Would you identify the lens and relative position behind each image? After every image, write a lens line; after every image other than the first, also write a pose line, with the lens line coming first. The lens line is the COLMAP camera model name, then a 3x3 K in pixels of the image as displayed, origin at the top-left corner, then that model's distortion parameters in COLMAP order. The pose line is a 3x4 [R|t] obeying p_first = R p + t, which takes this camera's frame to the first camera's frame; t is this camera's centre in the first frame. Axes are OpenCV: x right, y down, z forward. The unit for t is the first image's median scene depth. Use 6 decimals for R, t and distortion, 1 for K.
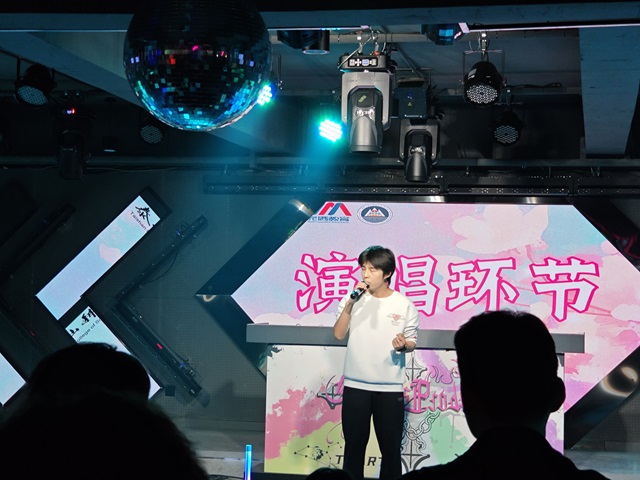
lens RADIAL K [[1445.0, 0, 300.0], [0, 1445.0, 236.1], [0, 0, 1]] dist [0.263006, 0.000000]
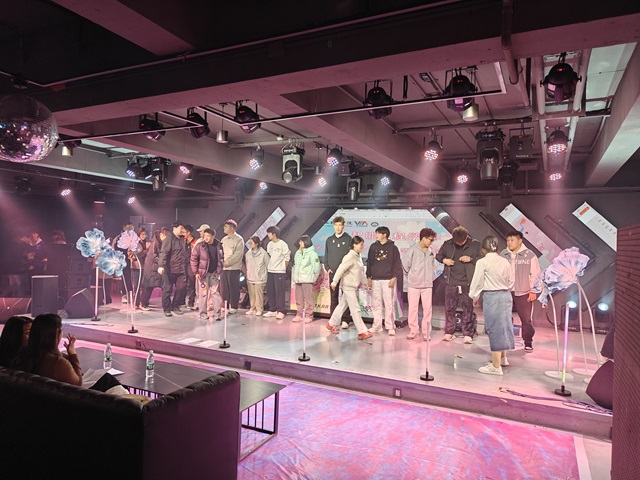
lens RADIAL K [[450.7, 0, 318.0], [0, 450.7, 241.3], [0, 0, 1]] dist [0.054179, 0.000640]
pose [[0.965527, 0.003812, -0.260275, 0.209881], [0.004062, 0.999550, 0.029707, 0.009973], [0.260271, -0.029740, 0.965077, 0.180664]]
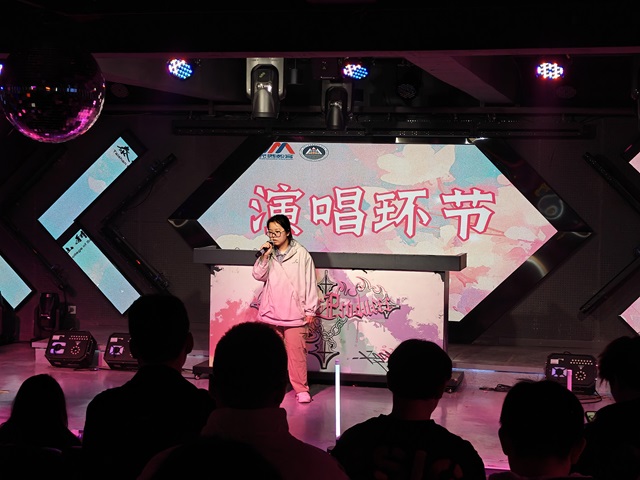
lens RADIAL K [[1359.2, 0, 323.5], [0, 1359.2, 238.2], [0, 0, 1]] dist [0.126187, 0.000000]
pose [[0.999714, -0.005034, -0.023395, 0.087820], [0.006824, 0.997000, 0.077097, -0.031872], [0.022936, -0.077234, 0.996749, -0.132107]]
